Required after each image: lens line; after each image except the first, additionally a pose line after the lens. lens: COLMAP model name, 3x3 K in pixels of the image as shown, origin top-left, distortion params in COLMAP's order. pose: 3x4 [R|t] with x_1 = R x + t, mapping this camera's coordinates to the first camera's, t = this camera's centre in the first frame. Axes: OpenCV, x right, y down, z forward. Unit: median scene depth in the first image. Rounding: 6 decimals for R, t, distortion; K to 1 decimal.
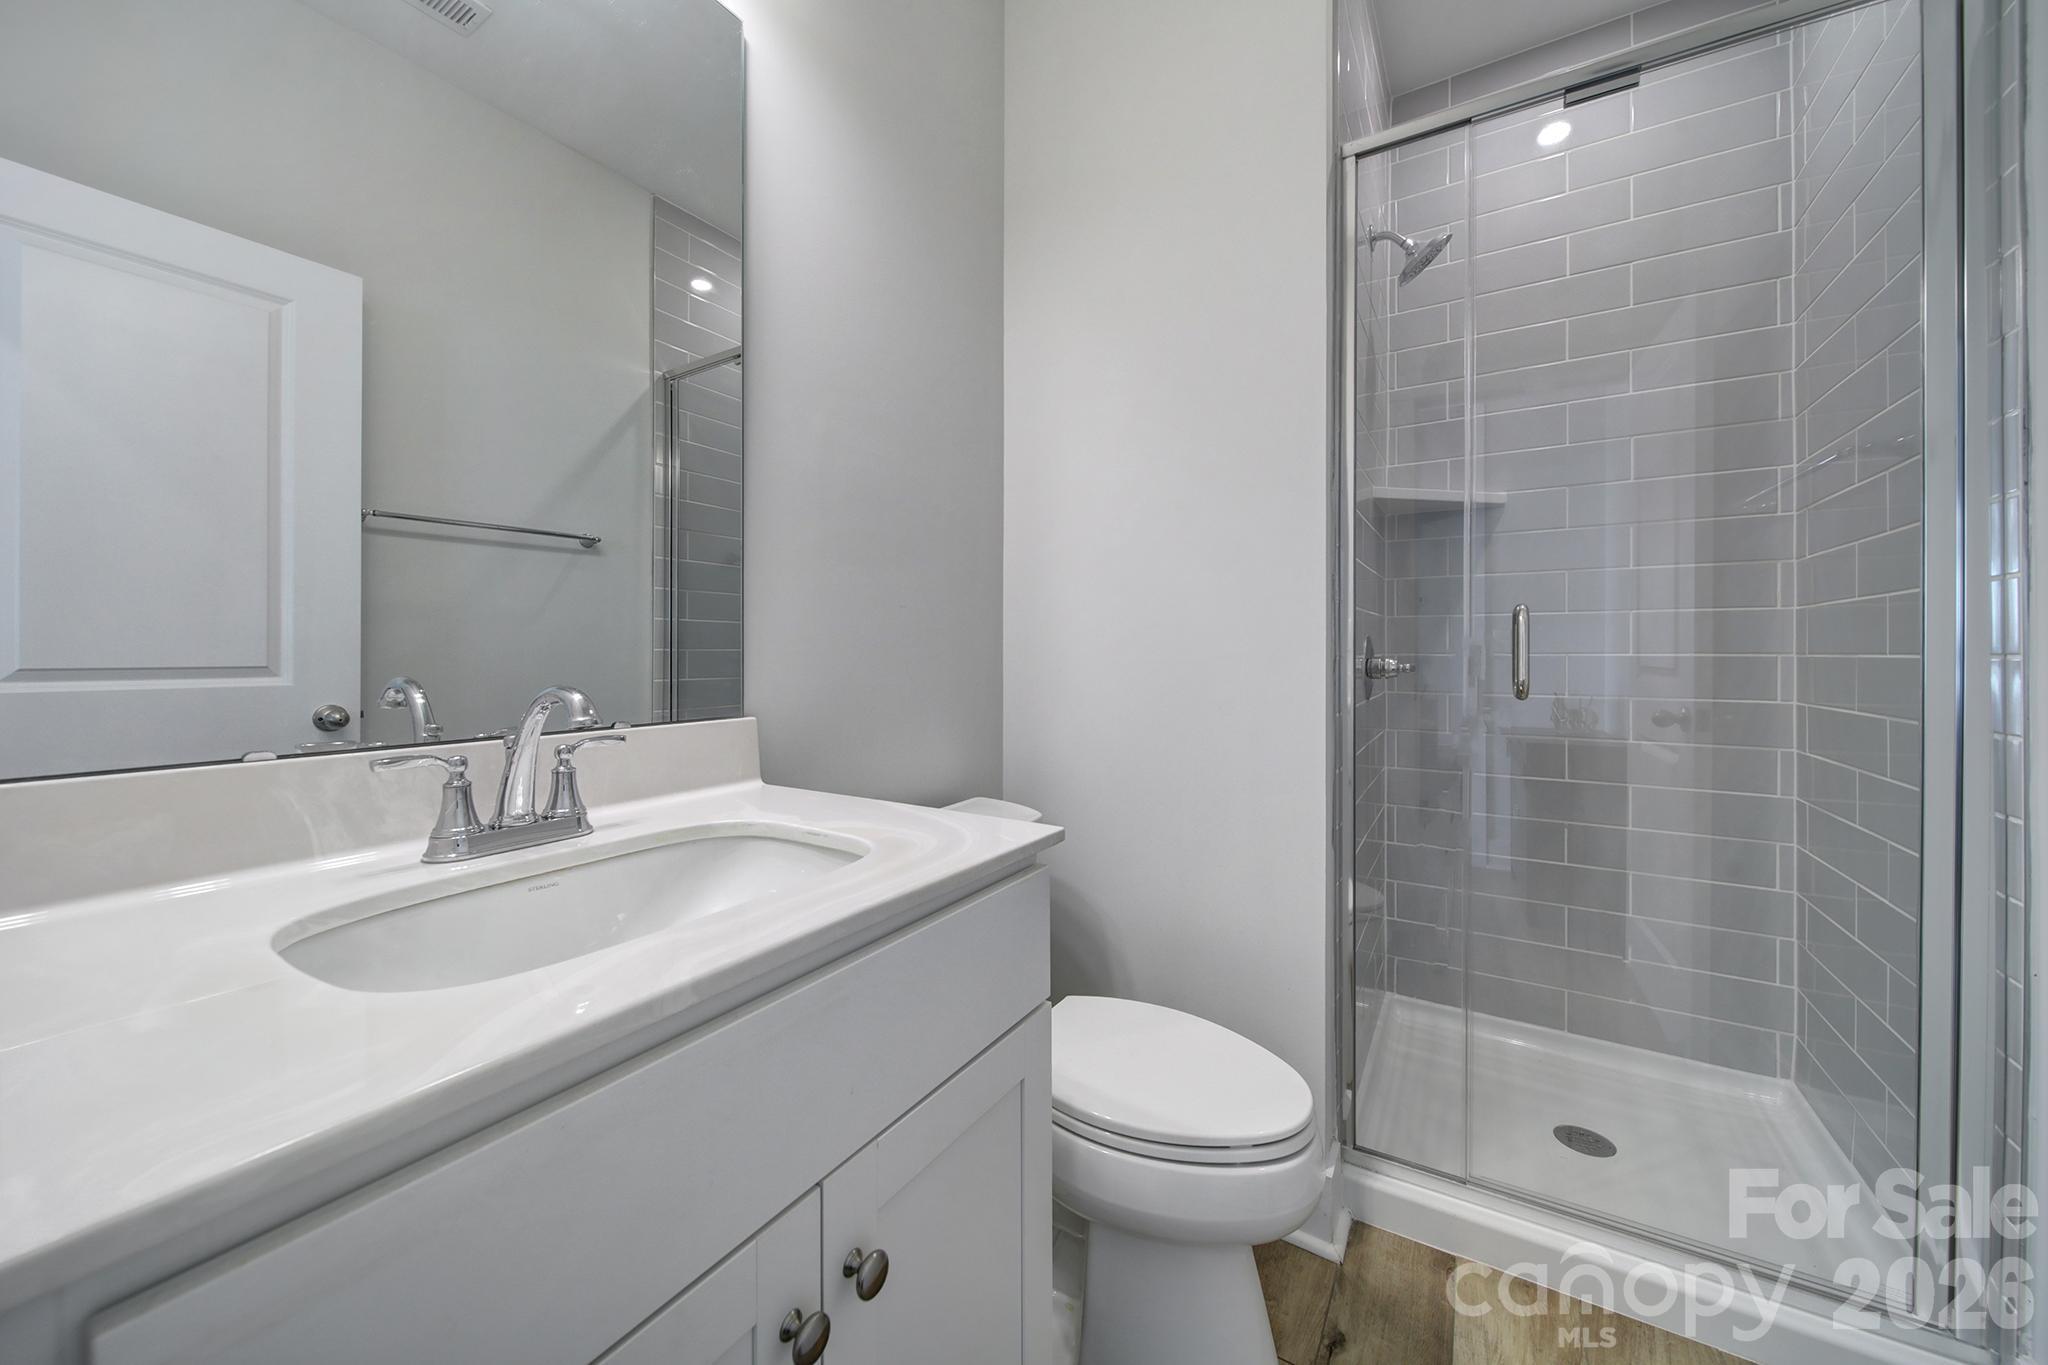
lens RADIAL K [[730.0, 0, 1040.5], [0, 730.0, 675.8], [0, 0, 1]] dist [-0.001469, -0.000269]
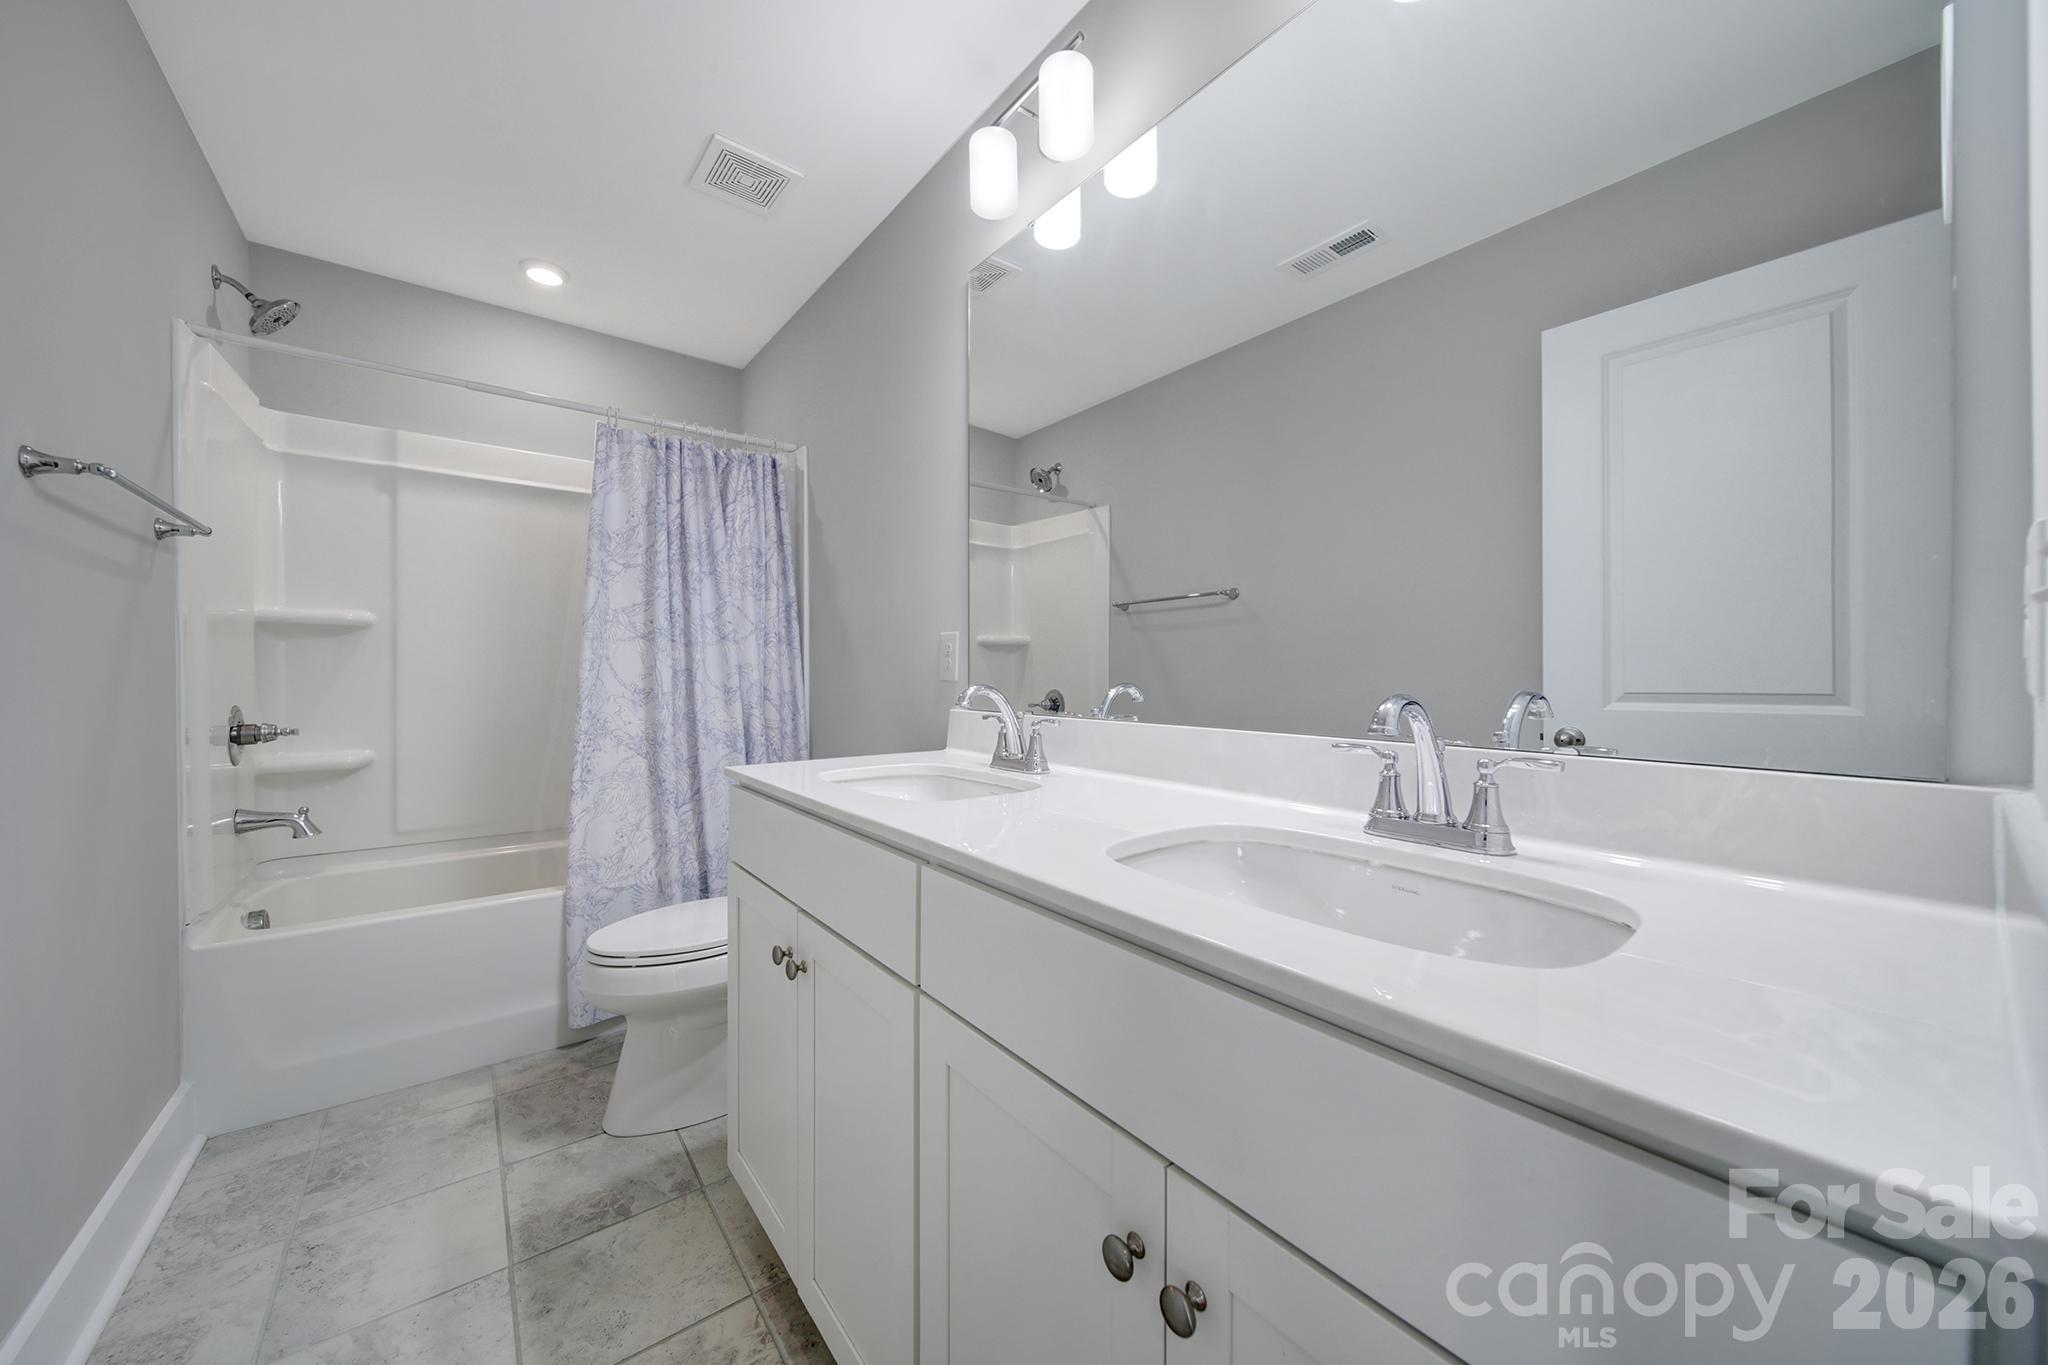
lens RADIAL K [[730.0, 0, 1040.5], [0, 730.0, 675.8], [0, 0, 1]] dist [-0.001469, -0.000269]
pose [[-0.345390, 0.009088, -0.938415, 0.533962], [-0.020398, 0.999644, 0.017189, -0.024588], [0.938237, 0.025079, -0.345082, 0.876031]]
